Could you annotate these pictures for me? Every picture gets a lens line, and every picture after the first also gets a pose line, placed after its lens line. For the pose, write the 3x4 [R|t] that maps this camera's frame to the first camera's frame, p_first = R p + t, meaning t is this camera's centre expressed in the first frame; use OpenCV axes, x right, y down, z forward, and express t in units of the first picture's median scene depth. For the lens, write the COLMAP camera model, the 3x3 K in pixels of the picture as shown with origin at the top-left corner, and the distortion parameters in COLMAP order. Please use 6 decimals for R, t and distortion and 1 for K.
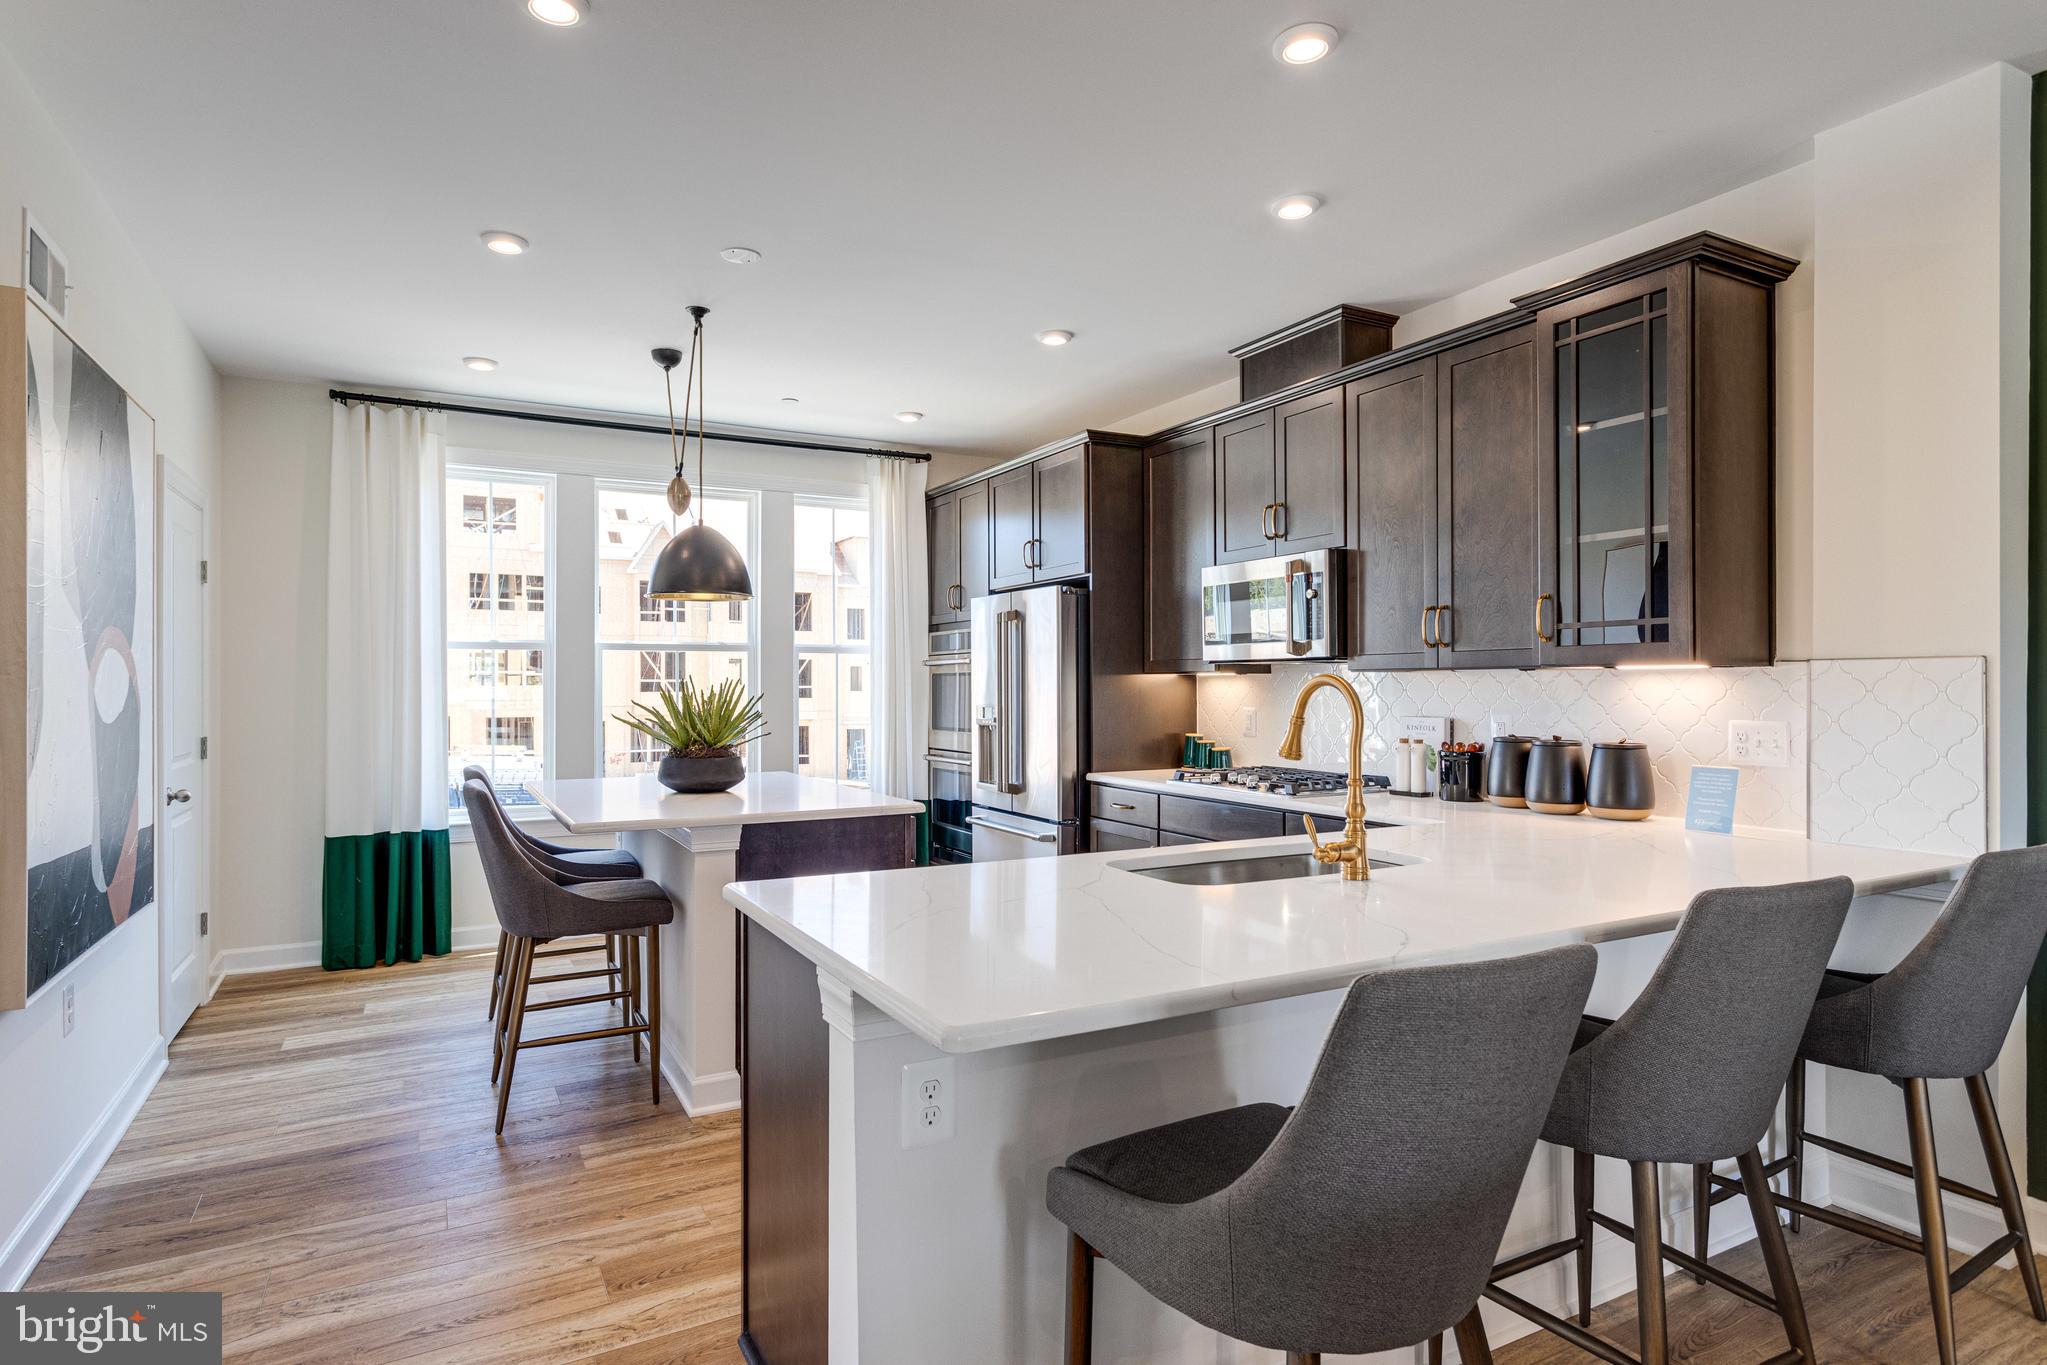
lens RADIAL K [[1117.6, 0, 1024.8], [0, 1117.6, 692.8], [0, 0, 1]] dist [-0.003391, 0.000093]
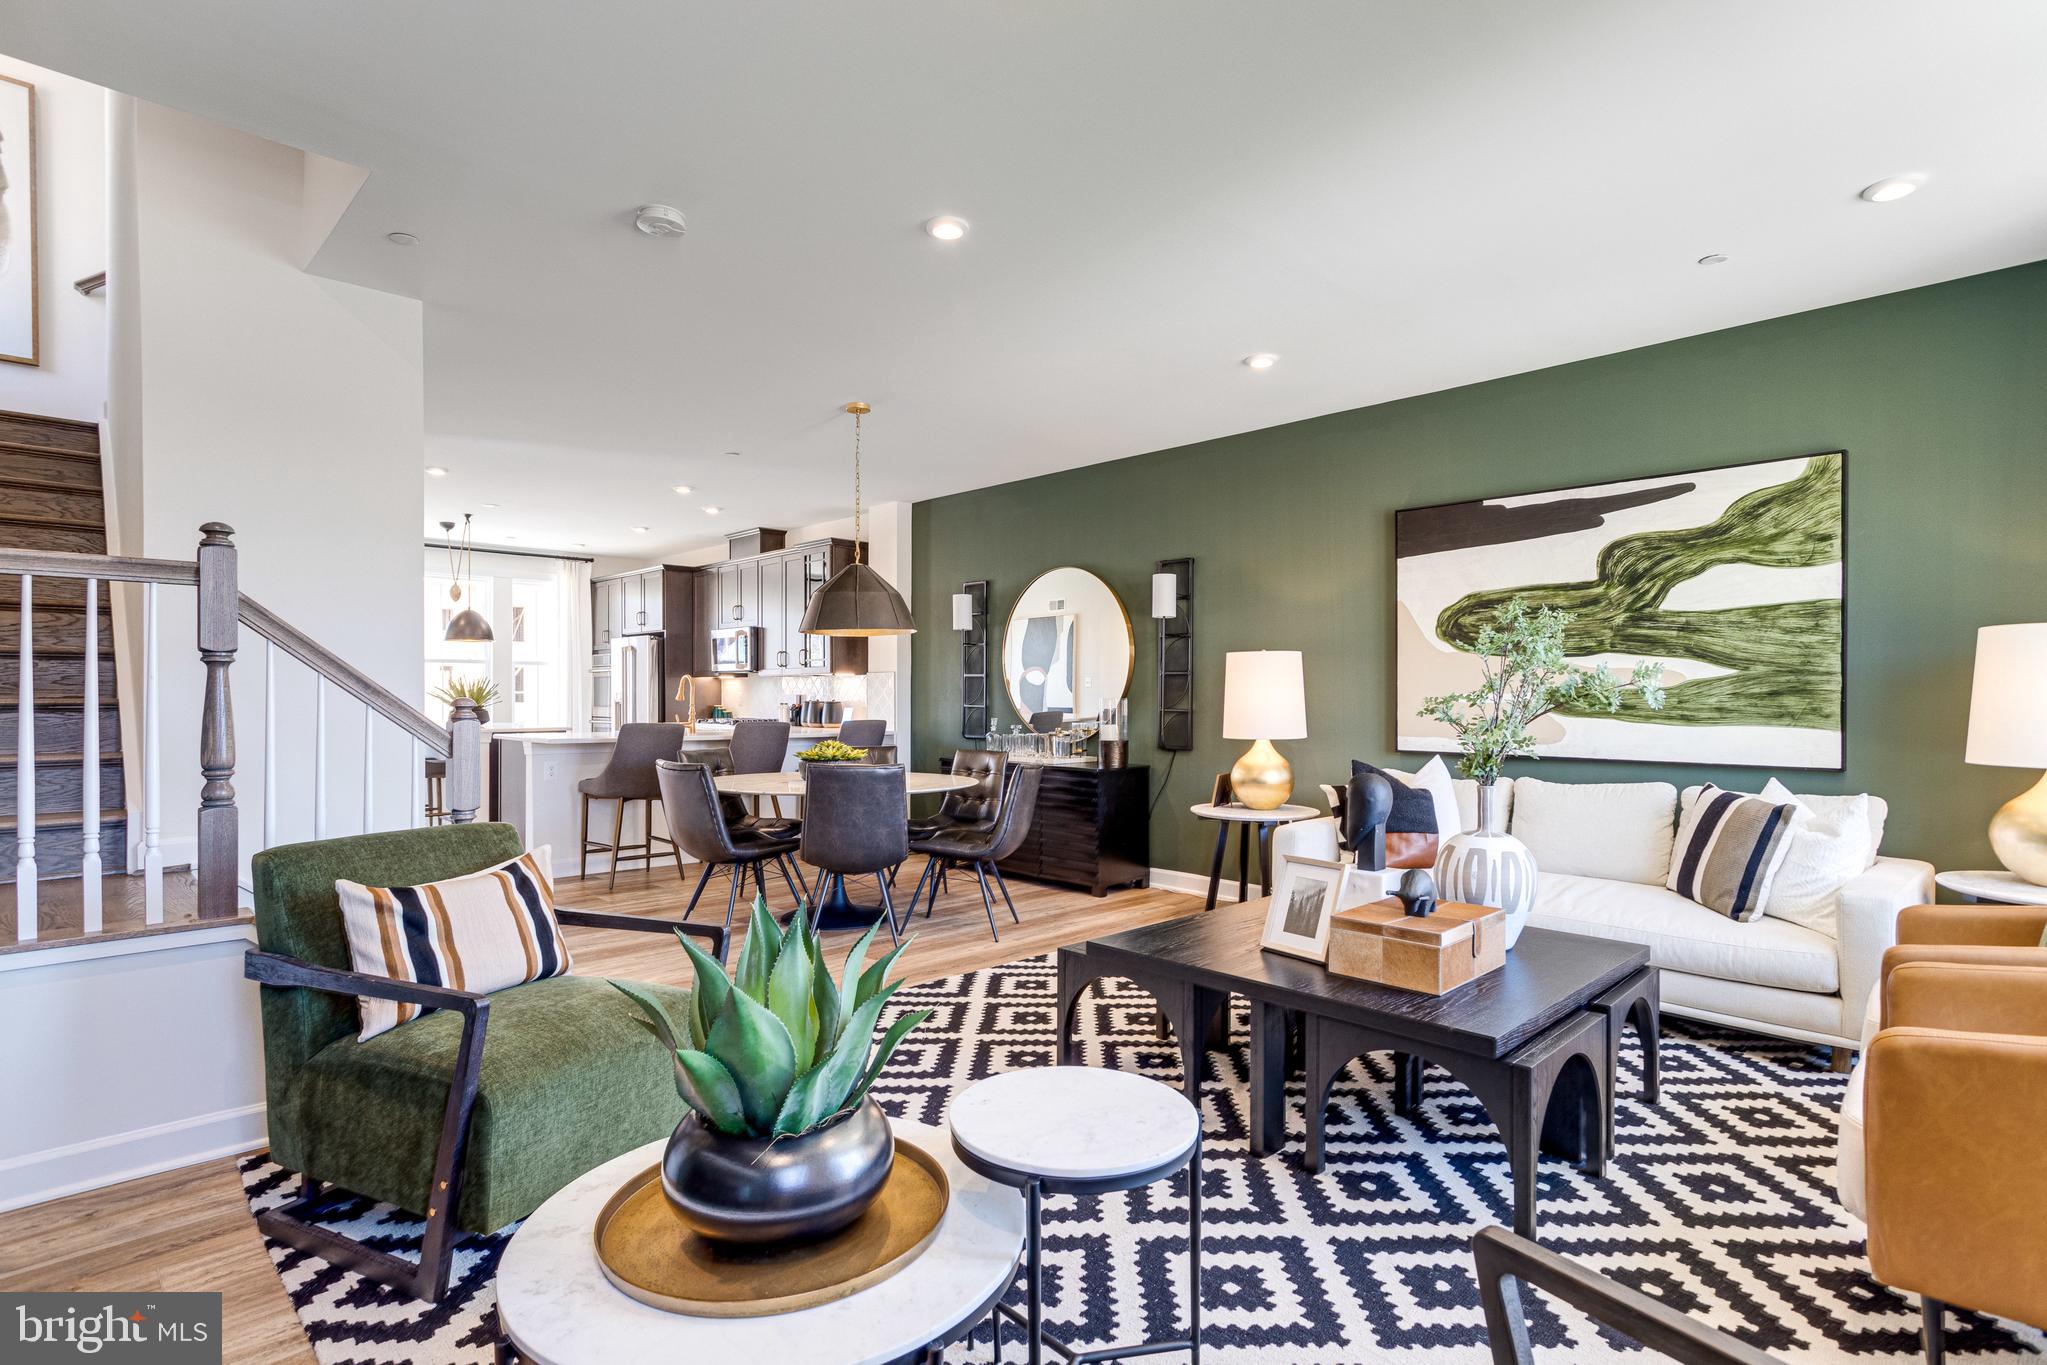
lens RADIAL K [[990.4, 0, 1044.2], [0, 990.4, 707.9], [0, 0, 1]] dist [-0.004144, -0.000664]
pose [[0.956499, 0.001890, 0.291730, 0.217099], [-0.003107, 0.999988, 0.003708, 0.036810], [-0.291720, -0.004453, 0.956494, -1.126245]]
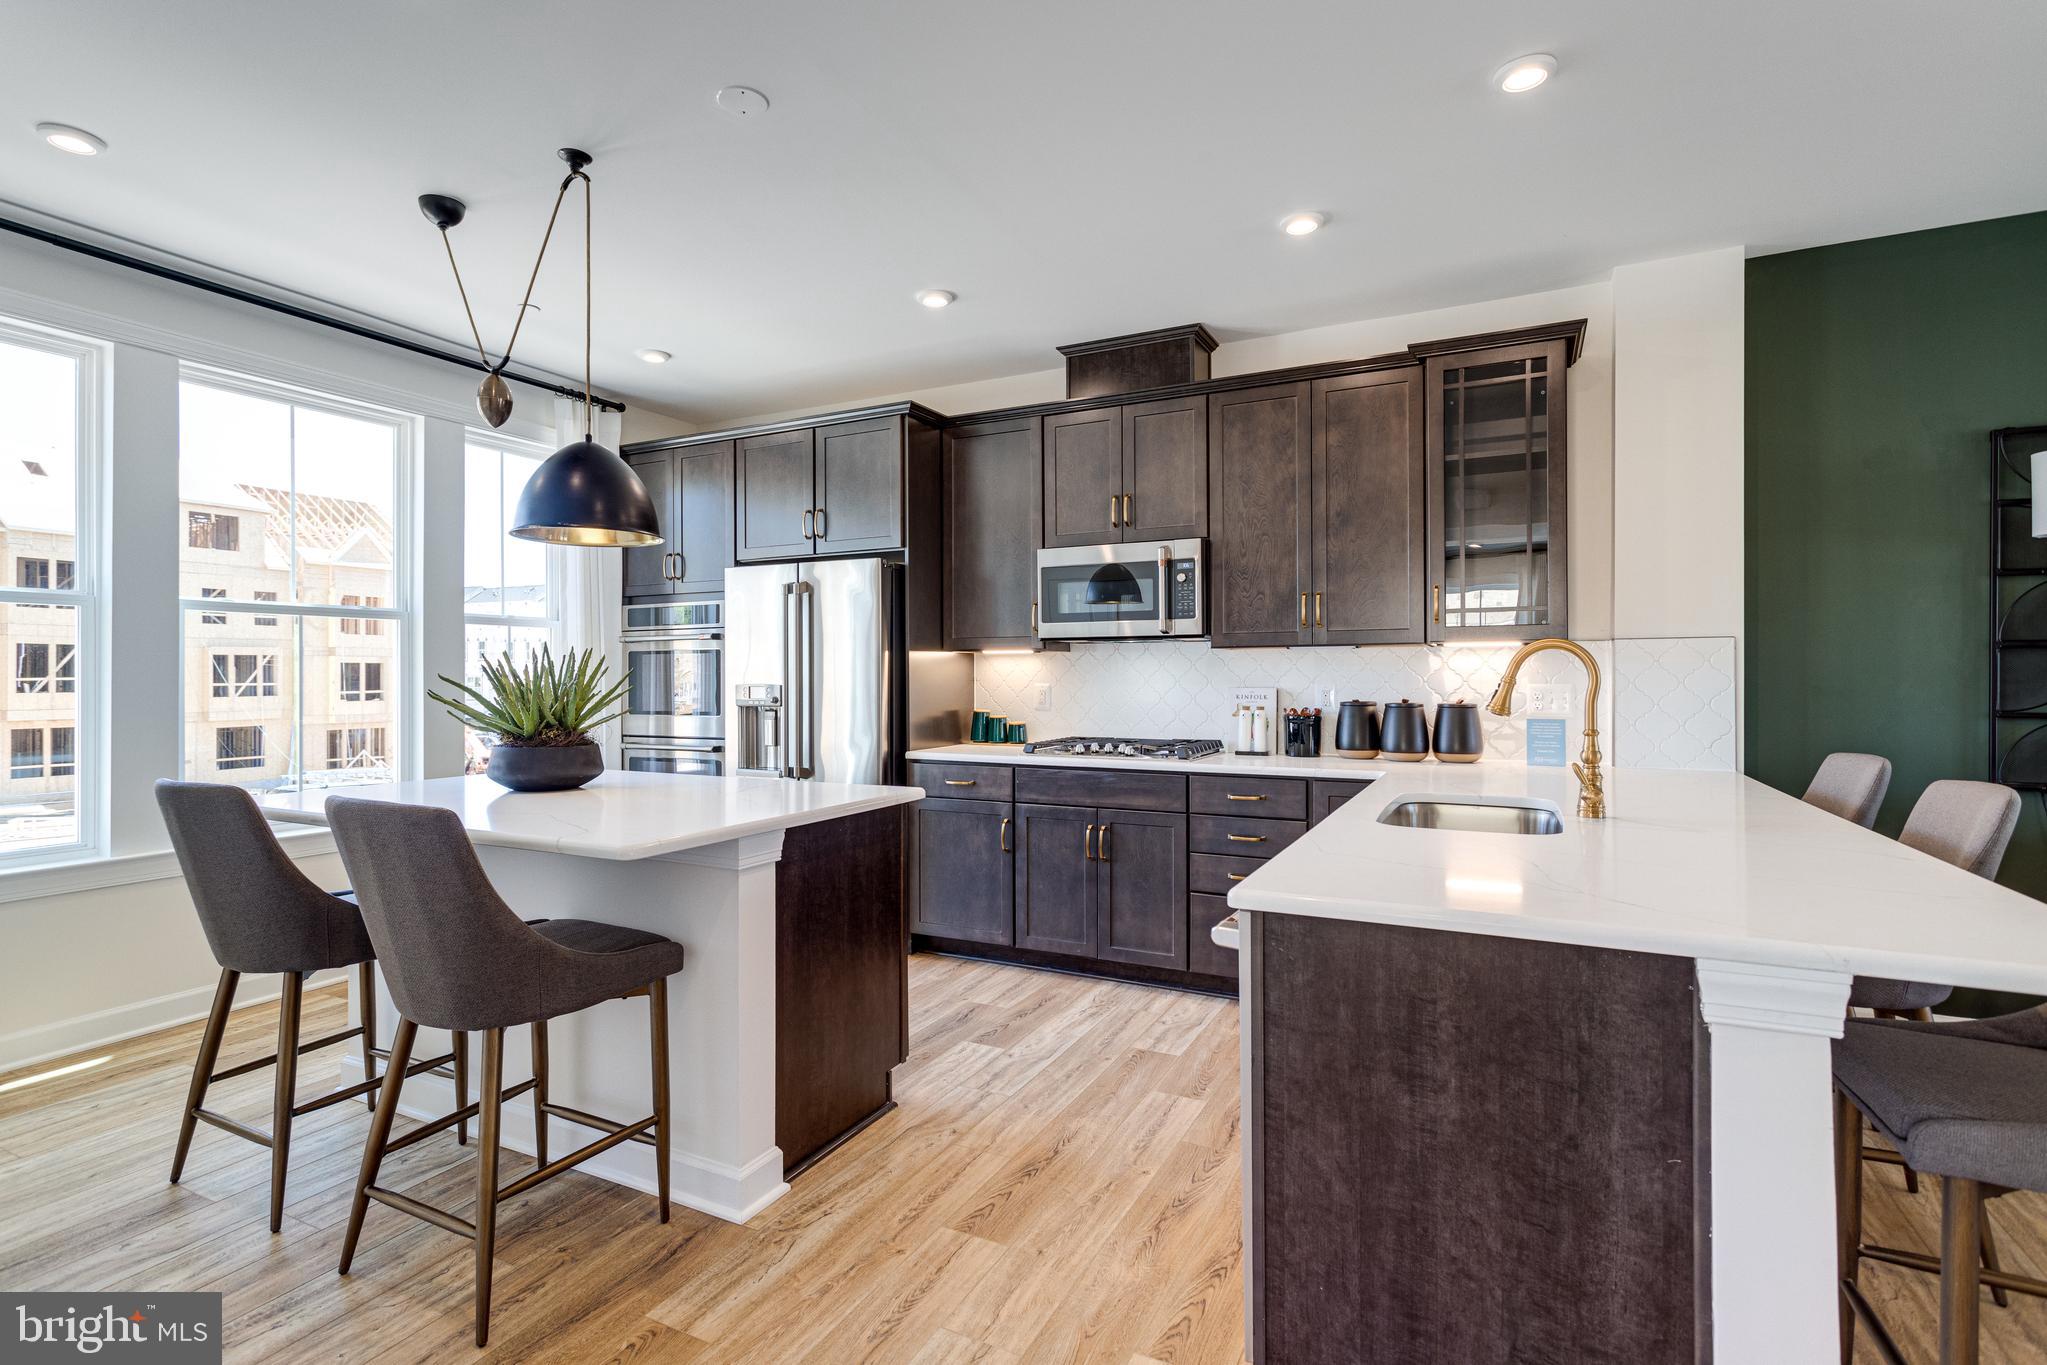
lens RADIAL K [[977.3, 0, 1023.5], [0, 977.3, 682.5], [0, 0, 1]] dist [-0.000237, 0.001055]
pose [[0.821399, -0.005852, 0.570324, -0.375104], [0.005693, 0.999982, 0.002061, 0.011021], [-0.570326, 0.001554, 0.821417, 0.253859]]
